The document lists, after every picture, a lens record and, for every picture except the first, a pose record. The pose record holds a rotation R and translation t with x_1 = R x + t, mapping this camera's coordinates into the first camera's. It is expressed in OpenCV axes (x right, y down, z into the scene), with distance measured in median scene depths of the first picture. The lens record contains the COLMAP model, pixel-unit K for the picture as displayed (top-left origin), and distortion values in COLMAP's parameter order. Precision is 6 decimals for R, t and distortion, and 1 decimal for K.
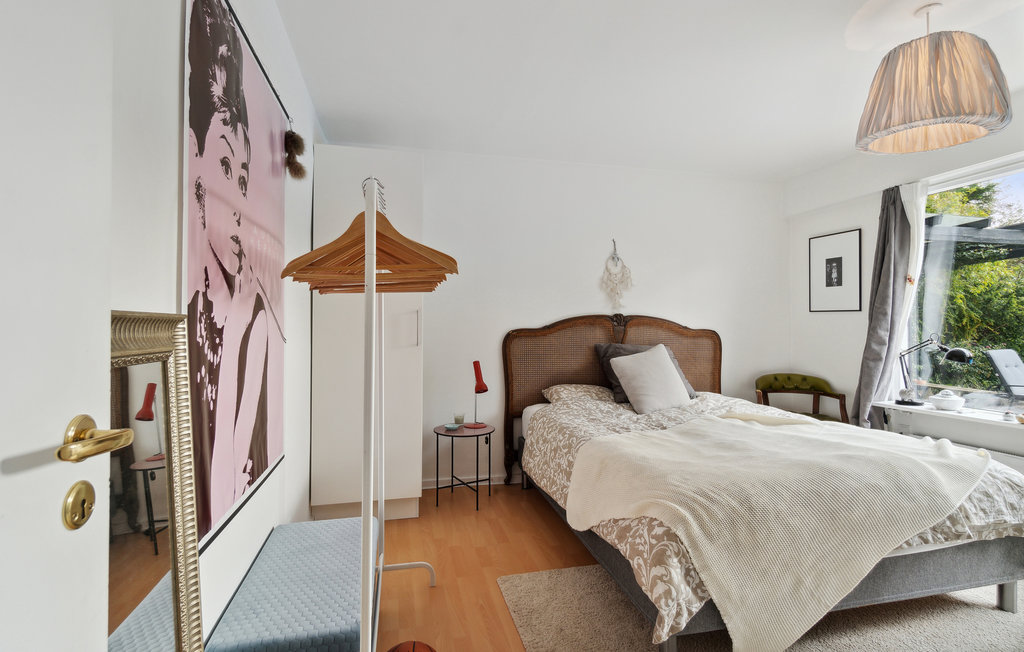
lens RADIAL K [[475.8, 0, 512.0], [0, 475.8, 326.0], [0, 0, 1]] dist [0.000219, 0.000039]
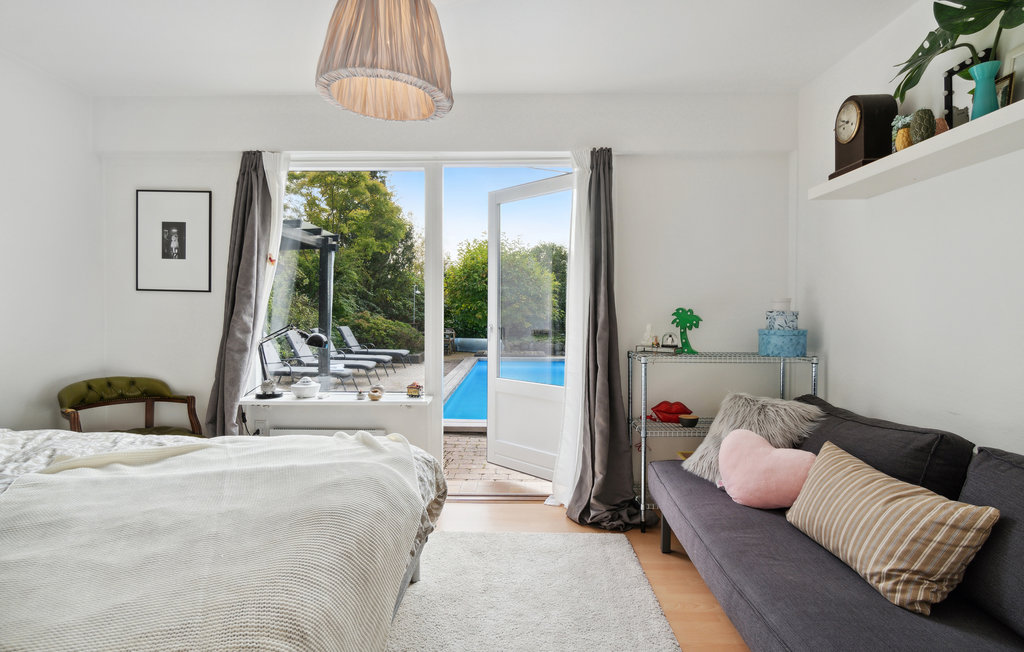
lens RADIAL K [[522.2, 0, 512.0], [0, 522.2, 326.0], [0, 0, 1]] dist [-0.002792, -0.000583]
pose [[0.250607, -0.020833, 0.967865, -0.009573], [-0.009082, 0.999674, 0.023869, 0.000747], [-0.968046, -0.014772, 0.250336, 0.271628]]
